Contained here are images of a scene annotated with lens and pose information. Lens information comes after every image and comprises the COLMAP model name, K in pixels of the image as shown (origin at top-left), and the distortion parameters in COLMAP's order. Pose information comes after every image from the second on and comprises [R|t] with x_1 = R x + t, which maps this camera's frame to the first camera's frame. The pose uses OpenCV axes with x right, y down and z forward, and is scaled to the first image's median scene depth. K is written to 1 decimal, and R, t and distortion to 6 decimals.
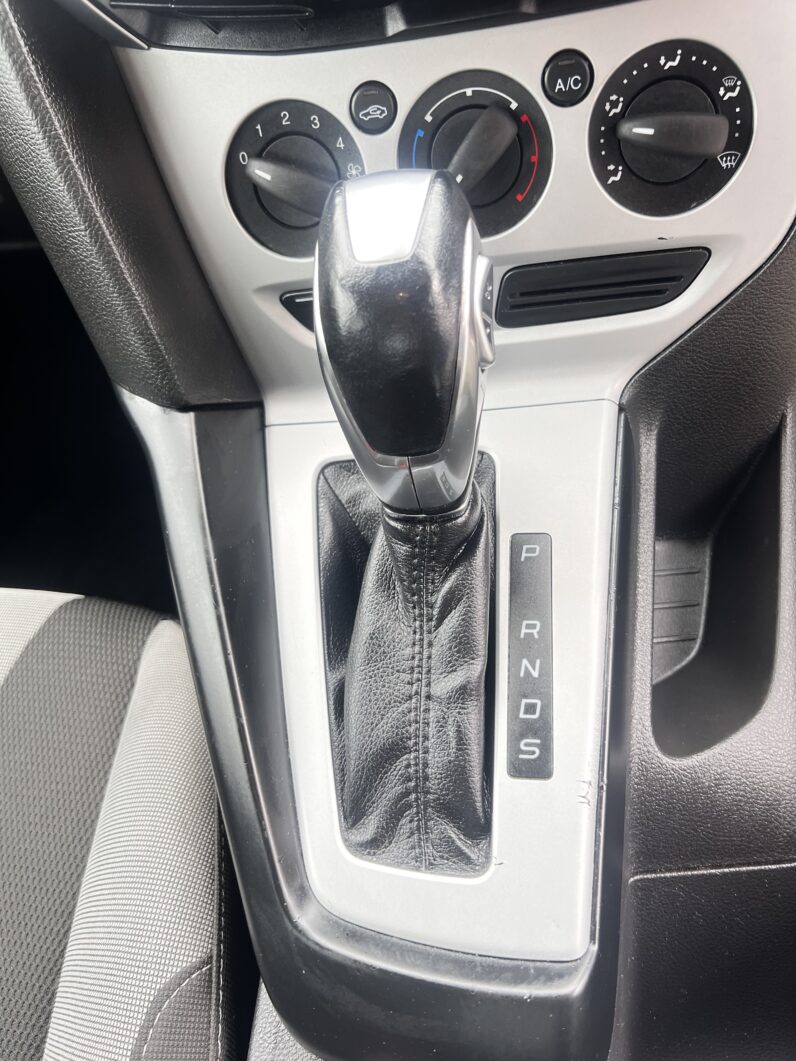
lens RADIAL K [[822.3, 0, 398.0], [0, 822.3, 530.5], [0, 0, 1]] dist [-0.005656, 0.045759]
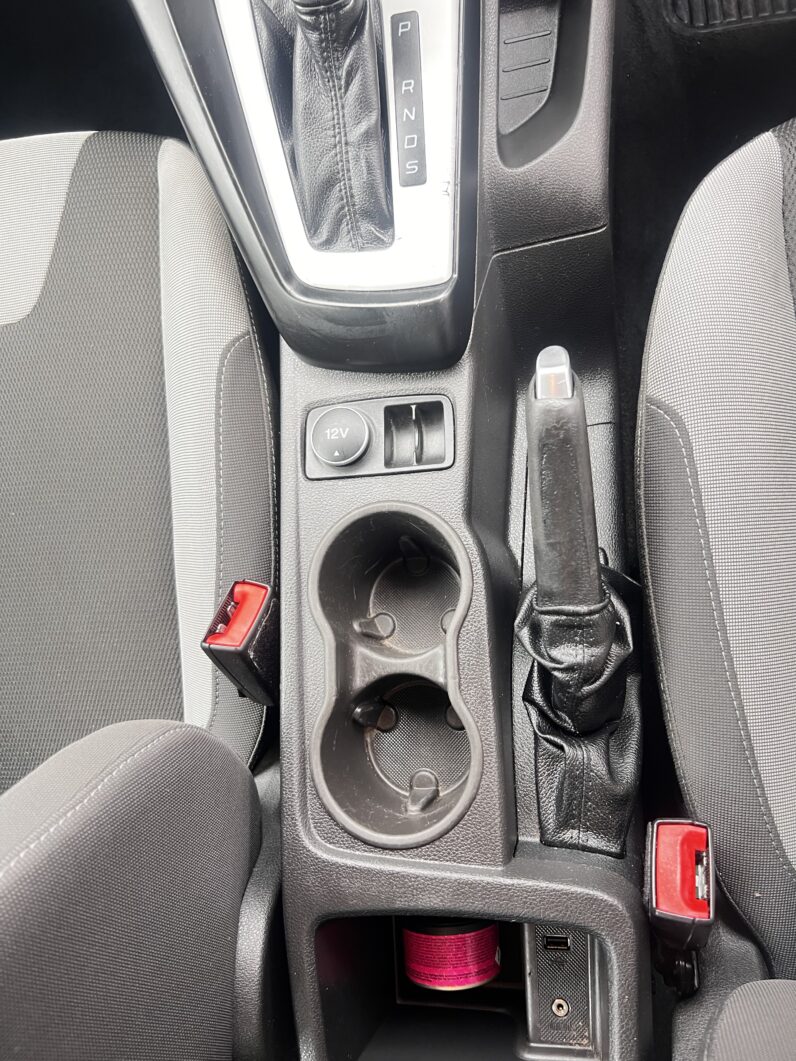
lens RADIAL K [[822.3, 0, 398.0], [0, 822.3, 530.5], [0, 0, 1]] dist [-0.005656, 0.045759]
pose [[0.990957, -0.124683, -0.049579, 0.118763], [0.133223, 0.870260, 0.474236, 0.111446], [-0.015982, -0.476552, 0.879001, -0.733698]]
